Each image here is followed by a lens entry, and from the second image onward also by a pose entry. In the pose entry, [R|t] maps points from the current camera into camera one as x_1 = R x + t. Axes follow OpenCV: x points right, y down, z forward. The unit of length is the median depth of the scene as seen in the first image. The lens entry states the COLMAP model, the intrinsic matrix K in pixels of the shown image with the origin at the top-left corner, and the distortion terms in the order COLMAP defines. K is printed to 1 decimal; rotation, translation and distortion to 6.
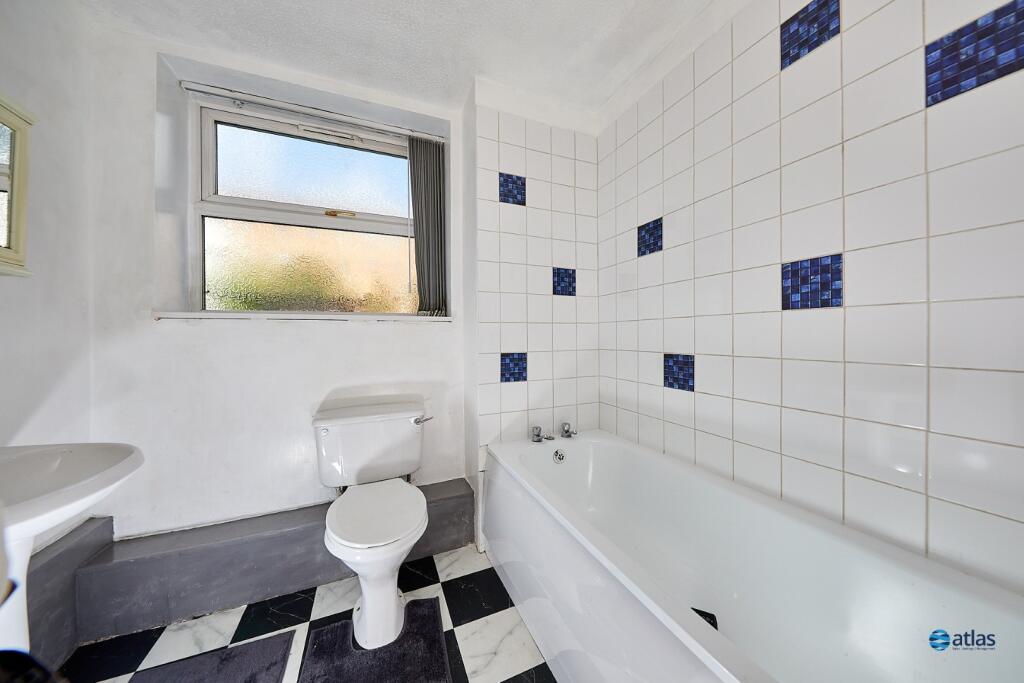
lens RADIAL K [[330.2, 0, 510.2], [0, 330.2, 338.4], [0, 0, 1]] dist [-0.000035, -0.000039]
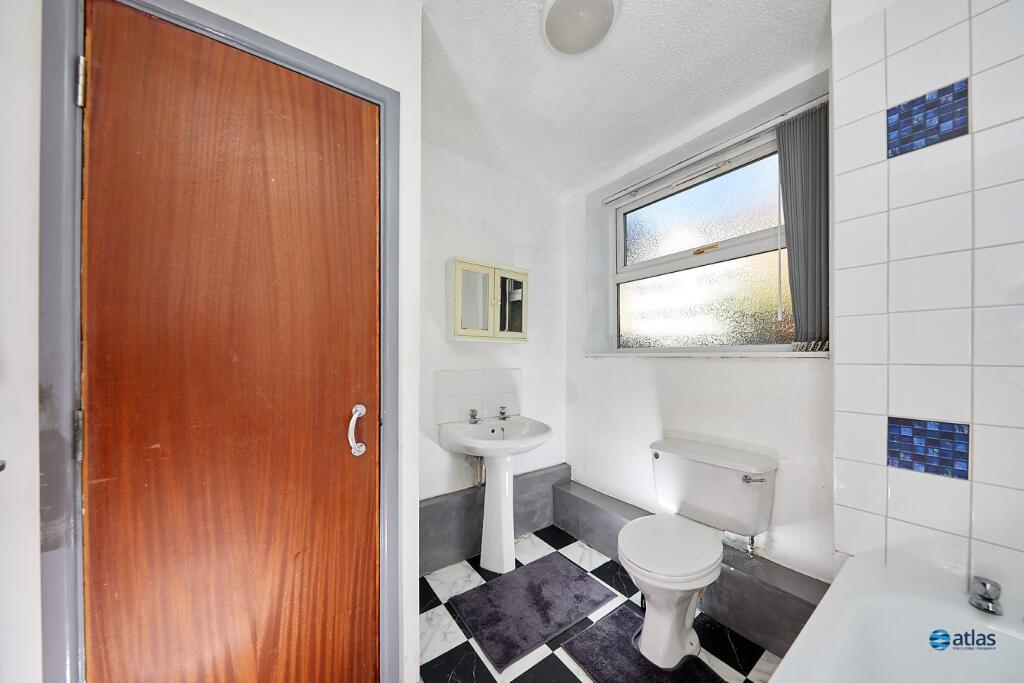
lens RADIAL K [[338.4, 0, 511.1], [0, 338.4, 353.3], [0, 0, 1]] dist [-0.000452, -0.000106]
pose [[0.214902, 0.006567, -0.976613, 0.416383], [0.010412, 0.999905, 0.009015, -0.080783], [0.976580, -0.012106, 0.214814, 0.209730]]
